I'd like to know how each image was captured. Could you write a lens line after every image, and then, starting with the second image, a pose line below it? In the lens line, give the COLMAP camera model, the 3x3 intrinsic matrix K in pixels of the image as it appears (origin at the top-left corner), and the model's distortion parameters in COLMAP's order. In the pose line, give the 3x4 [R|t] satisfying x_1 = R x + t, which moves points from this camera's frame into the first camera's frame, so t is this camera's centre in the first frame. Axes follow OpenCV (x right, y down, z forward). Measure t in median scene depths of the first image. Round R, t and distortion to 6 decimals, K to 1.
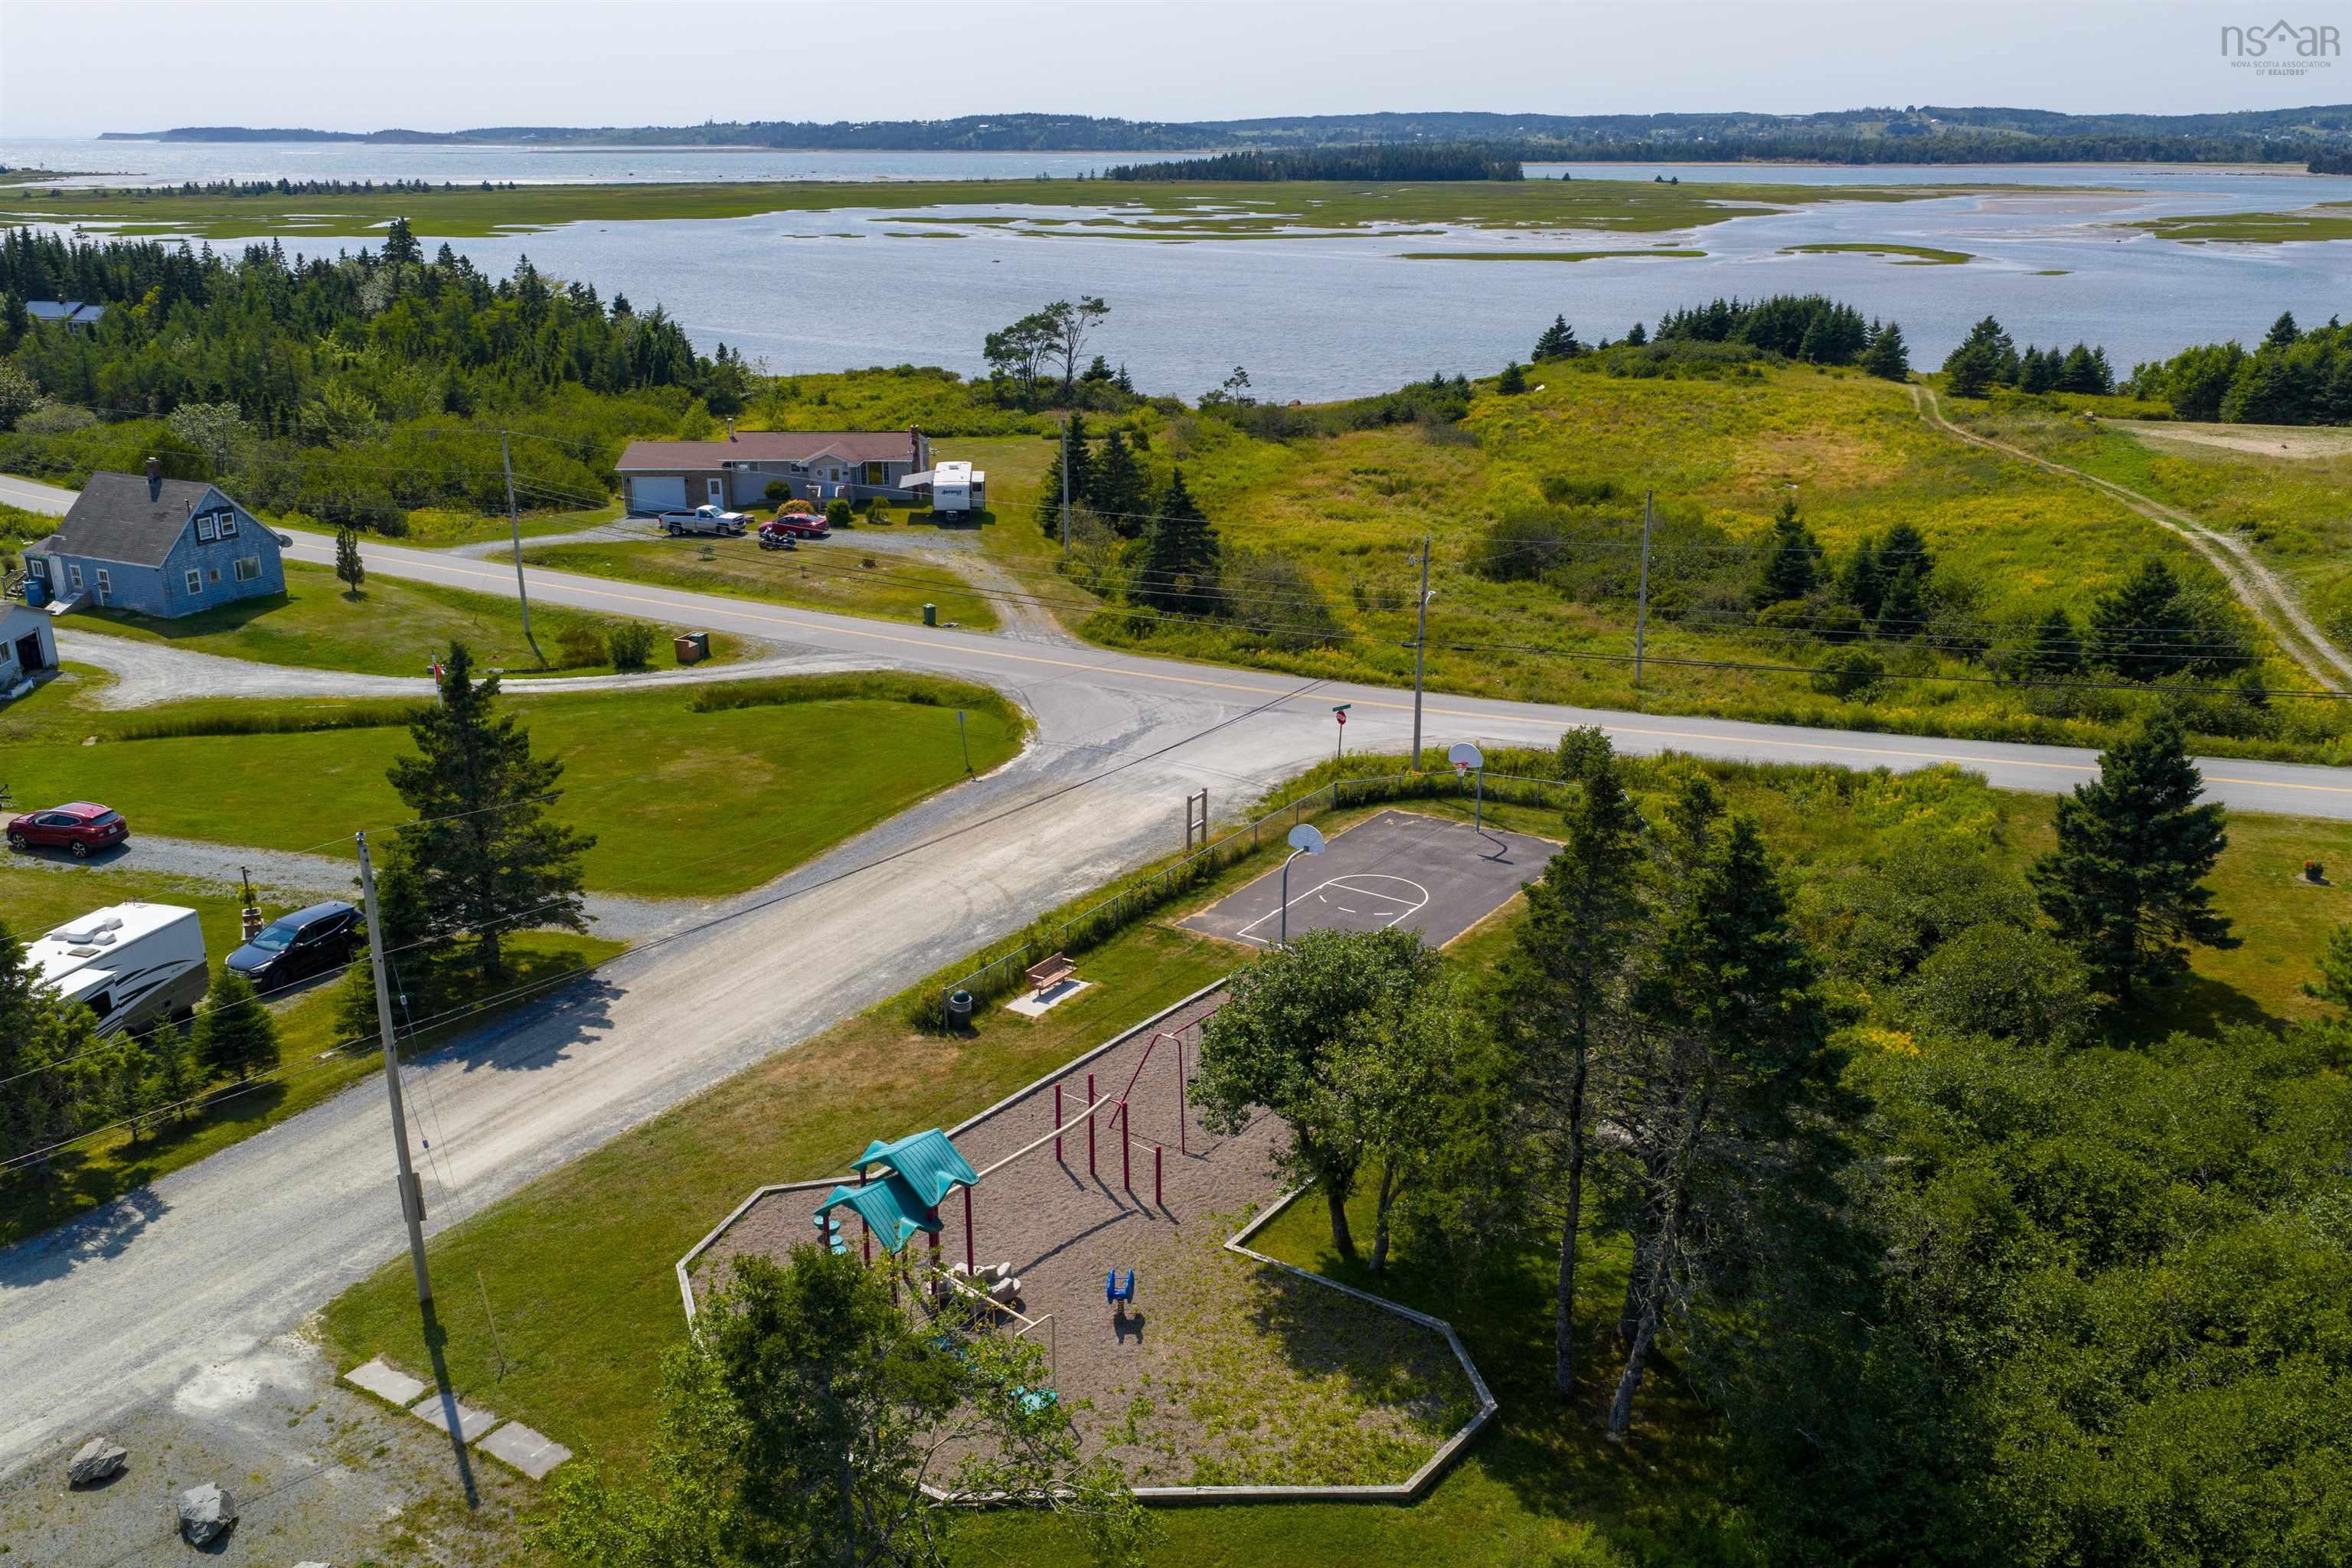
lens RADIAL K [[1943.8, 0, 1182.3], [0, 1943.8, 783.5], [0, 0, 1]] dist [0.006271, -0.006219]
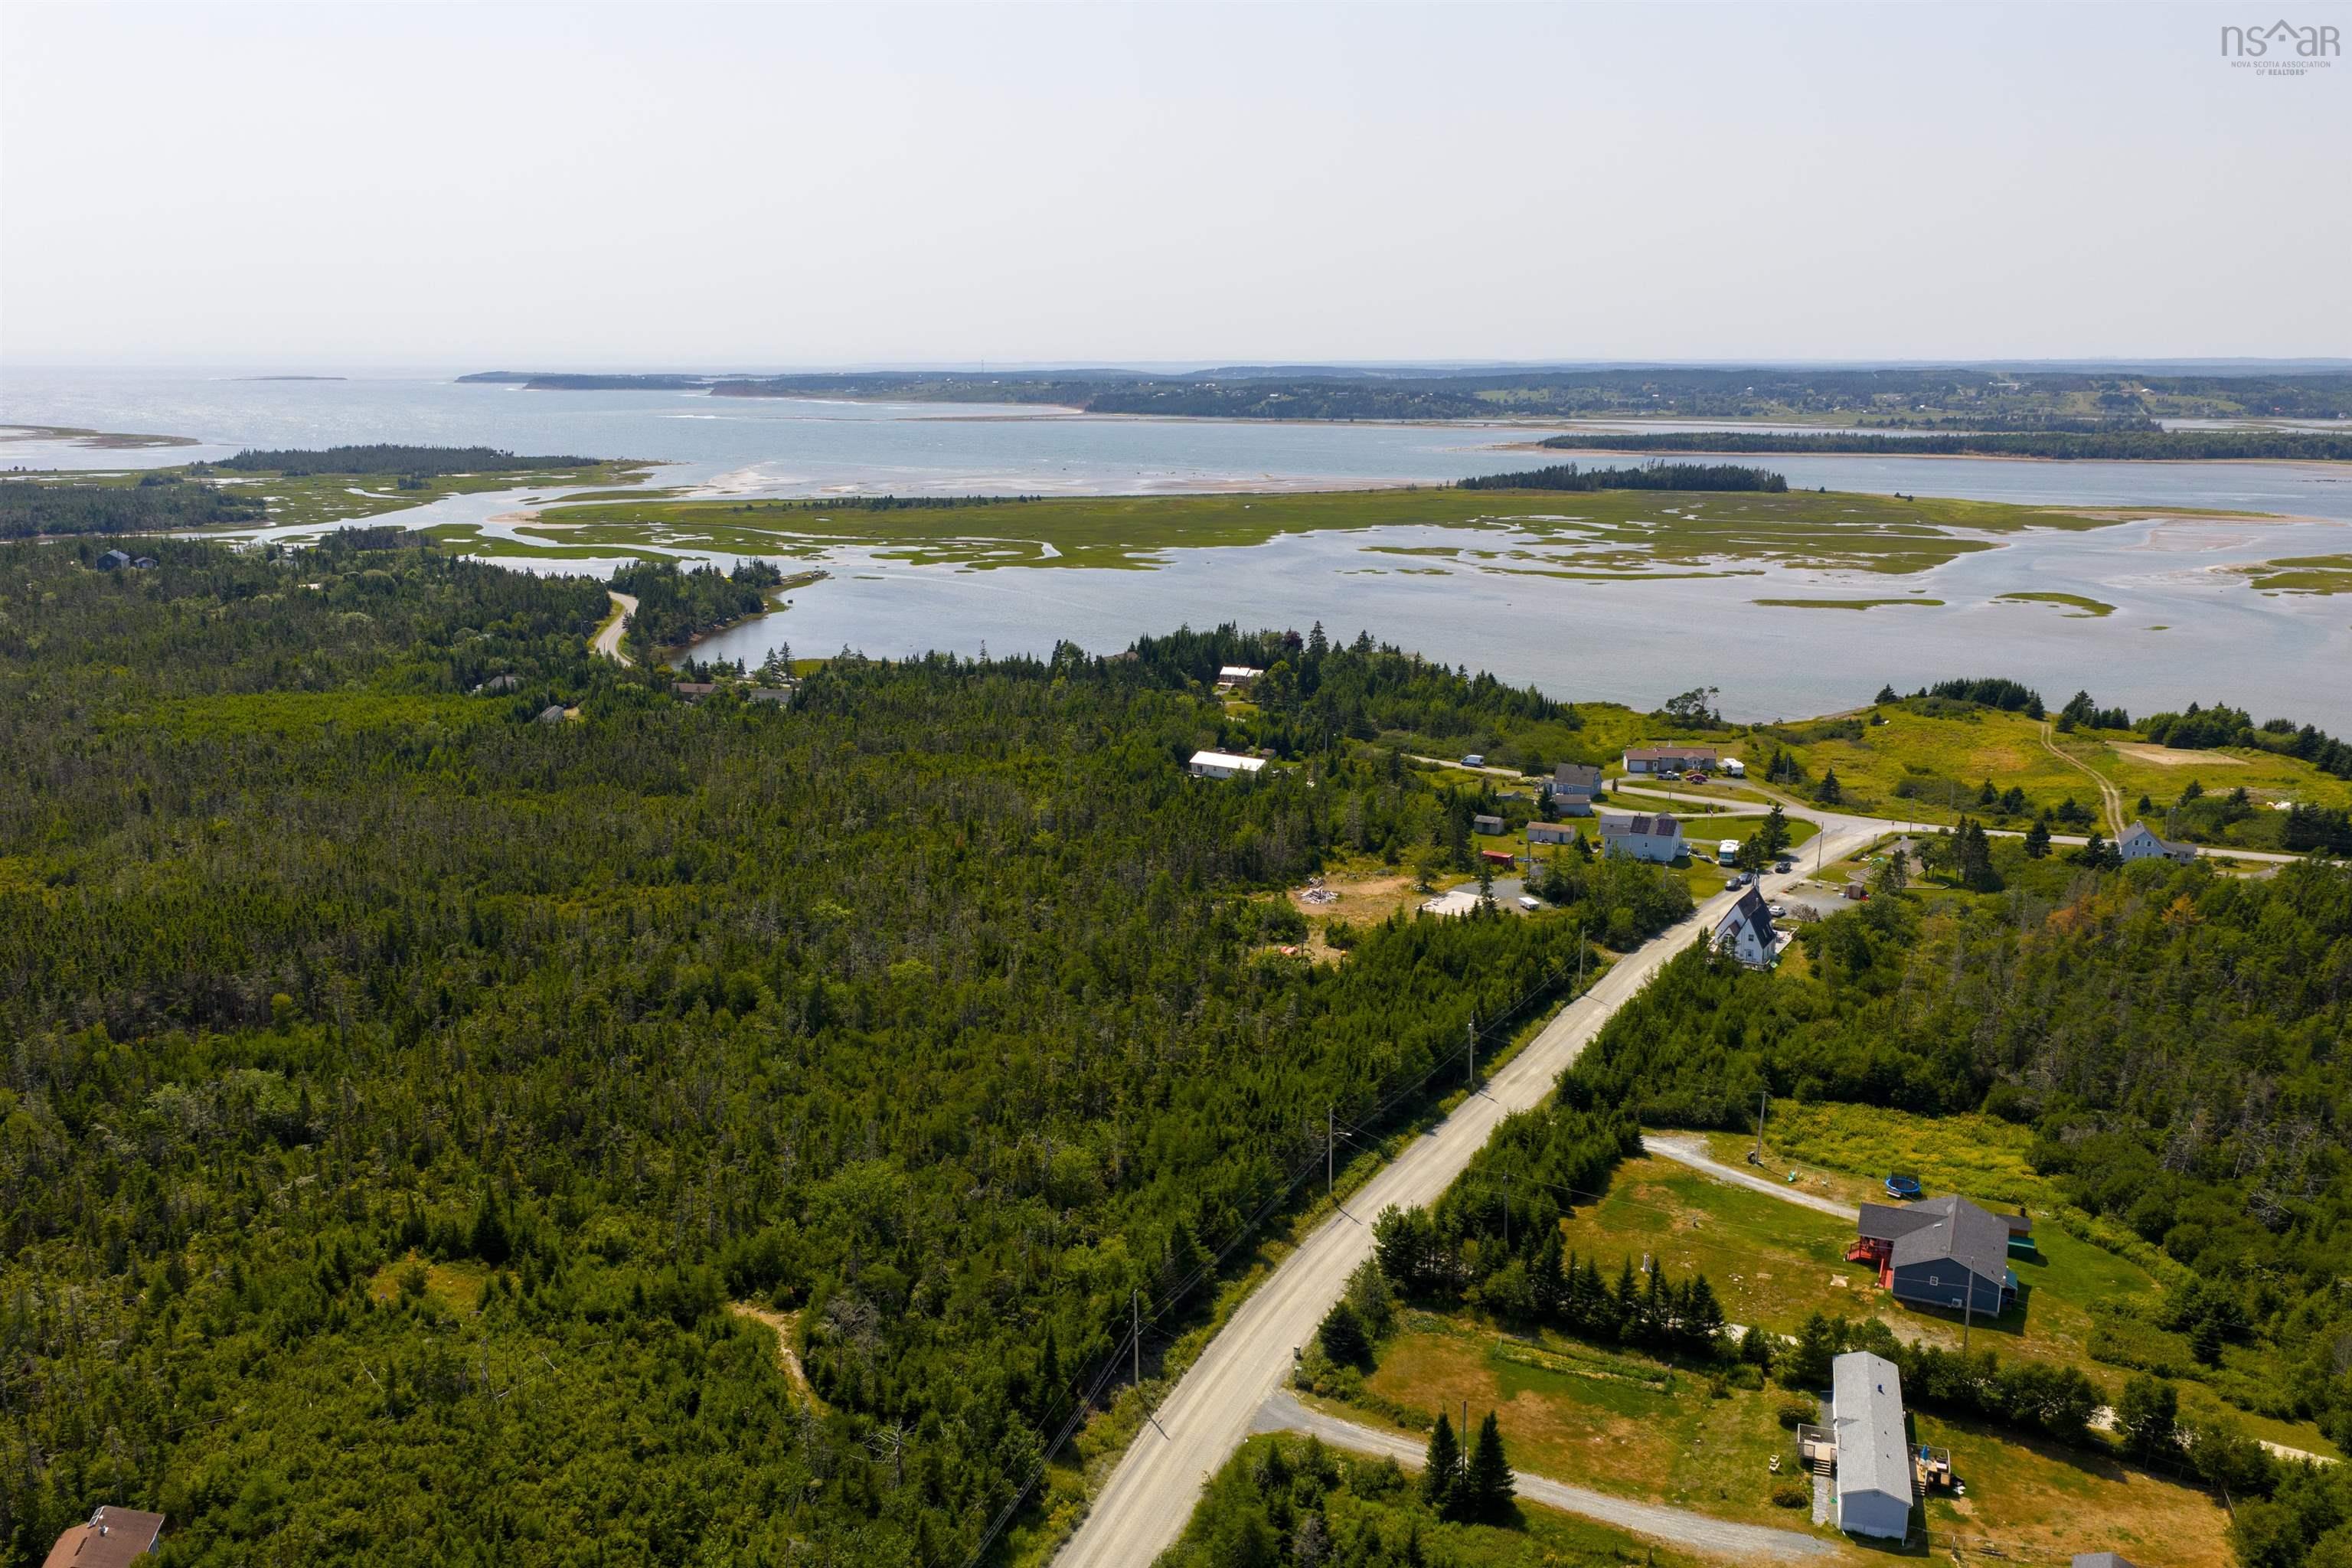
lens RADIAL K [[1943.8, 0, 1175.5], [0, 1943.8, 790.0], [0, 0, 1]] dist [0.006271, -0.006219]
pose [[0.994100, 0.025167, -0.105508, -0.436924], [-0.036078, 0.994046, -0.102816, 0.164032], [0.102292, 0.106016, 0.989089, -1.477778]]
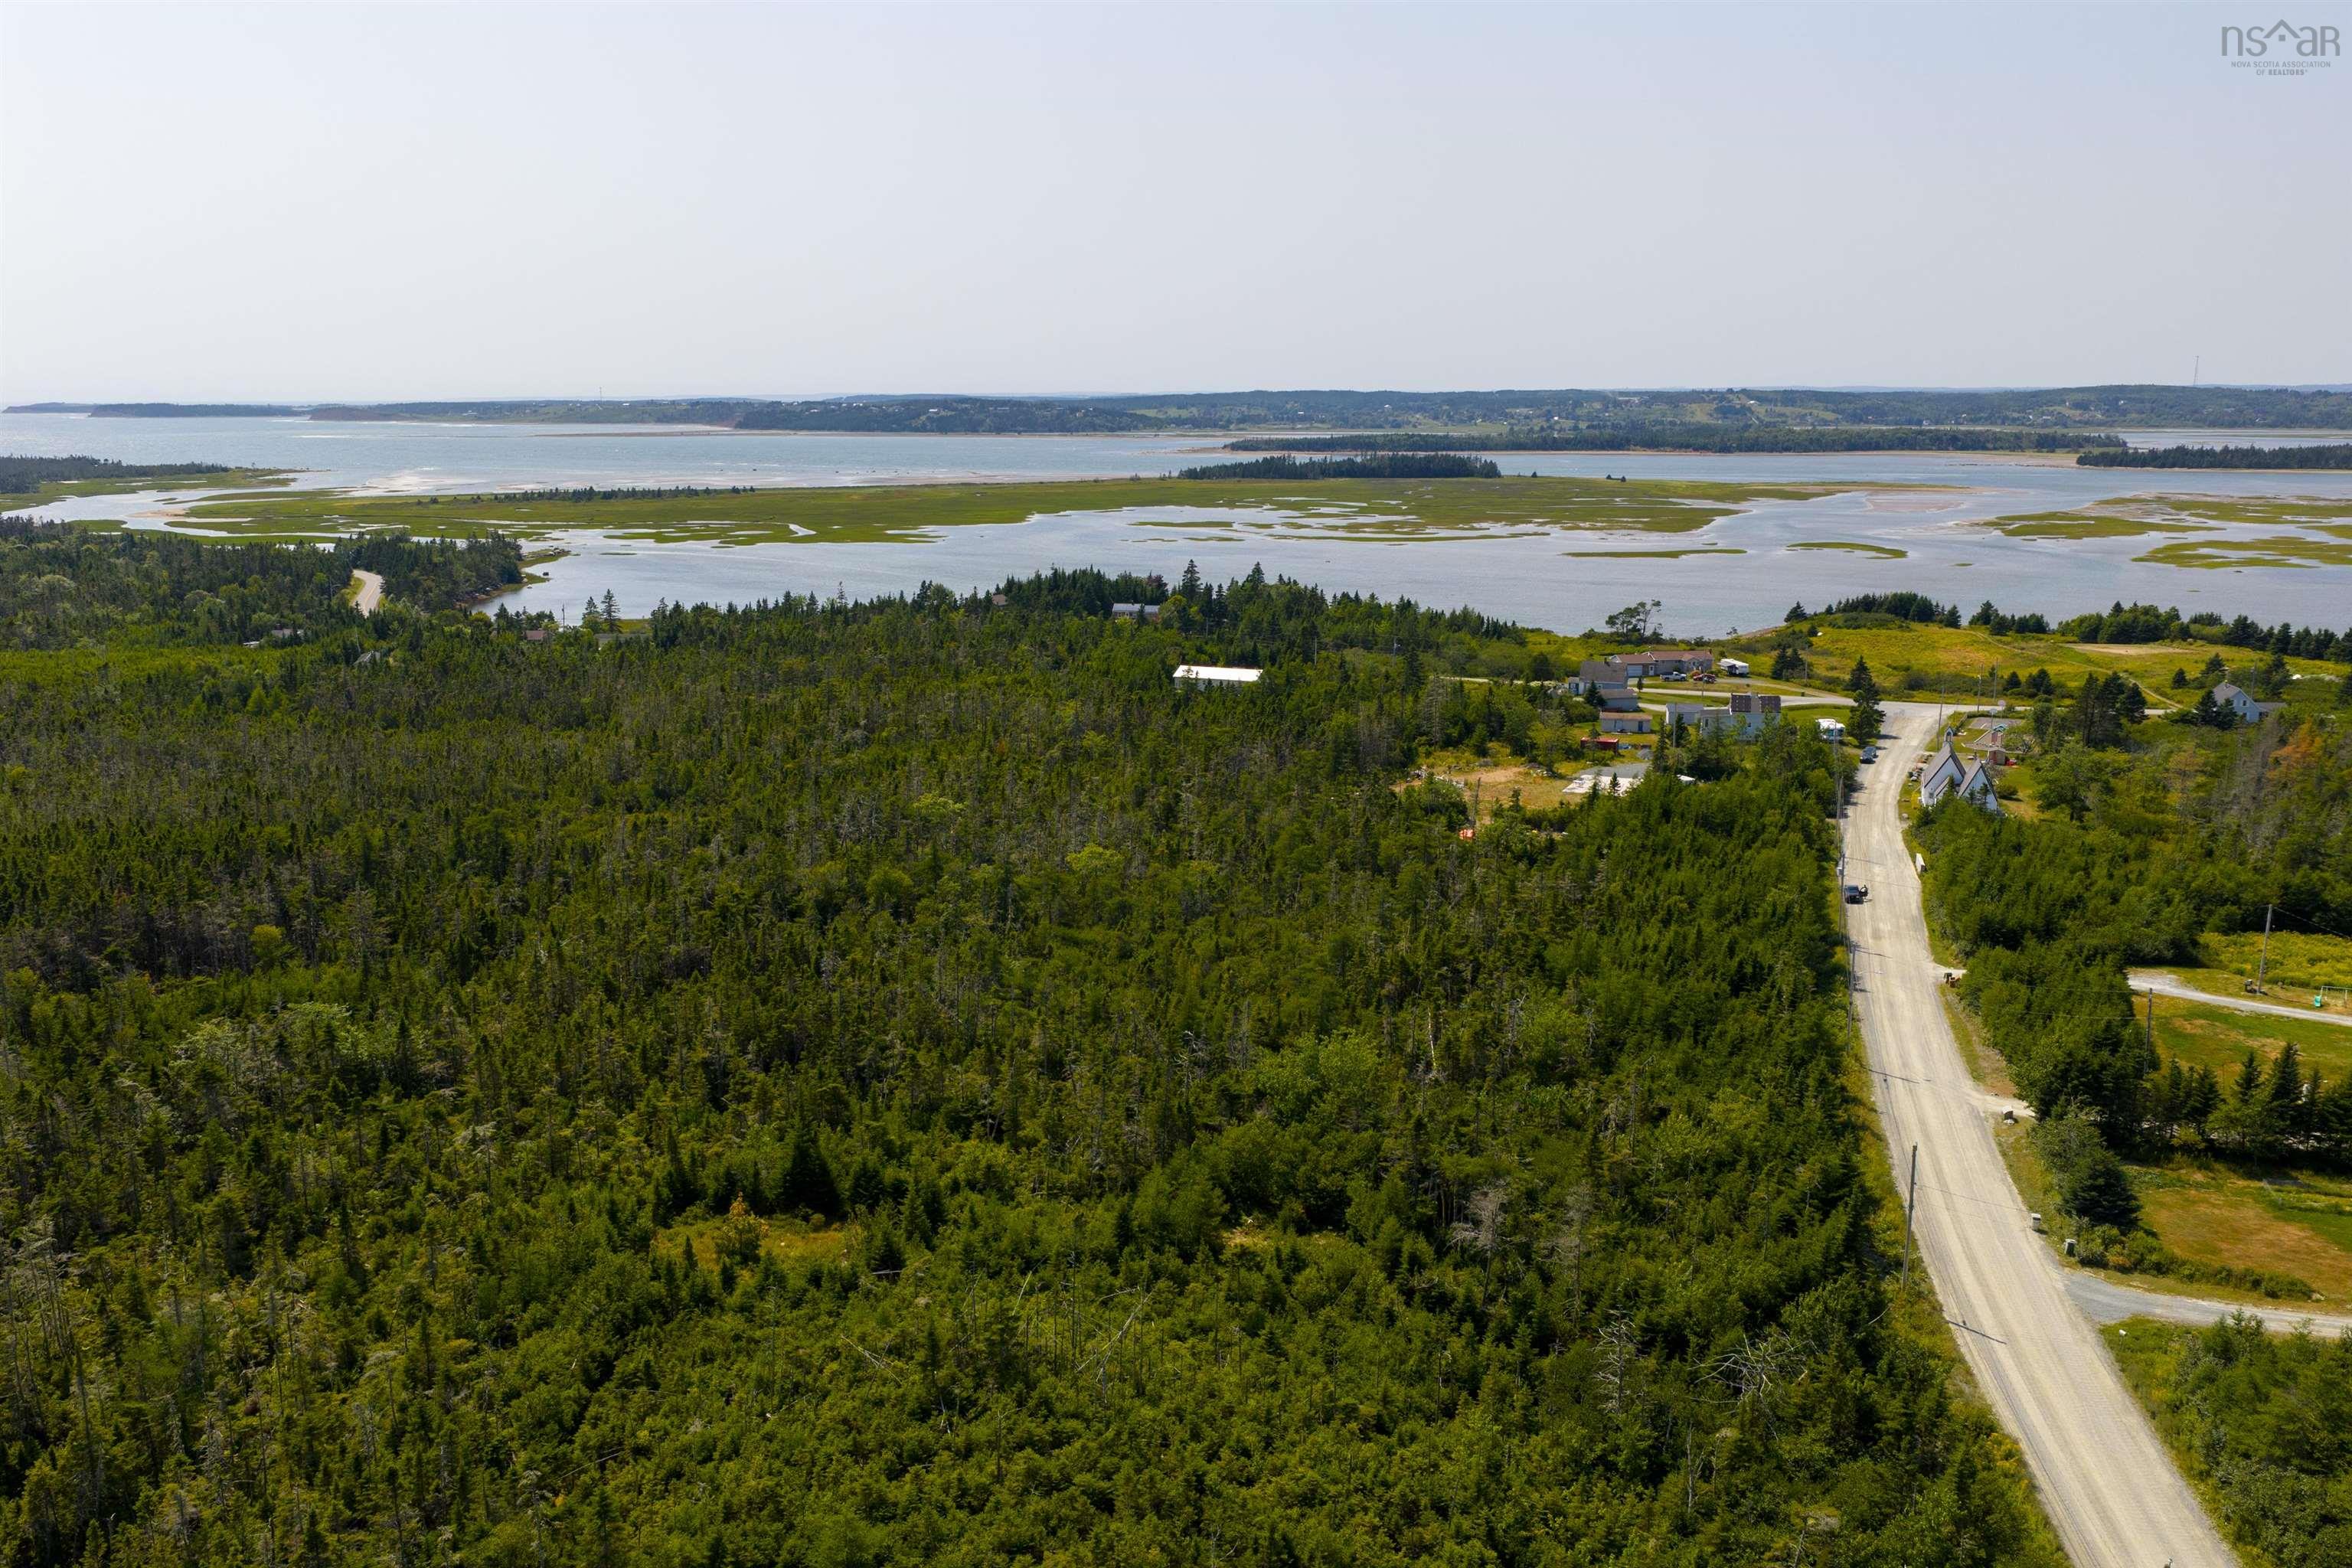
lens RADIAL K [[1943.8, 0, 1174.1], [0, 1943.8, 778.9], [0, 0, 1]] dist [0.006271, -0.006219]
pose [[0.996503, -0.017819, 0.081636, -0.778936], [0.028049, 0.991643, -0.125930, 0.243950], [-0.078710, 0.127779, 0.988674, -1.236516]]
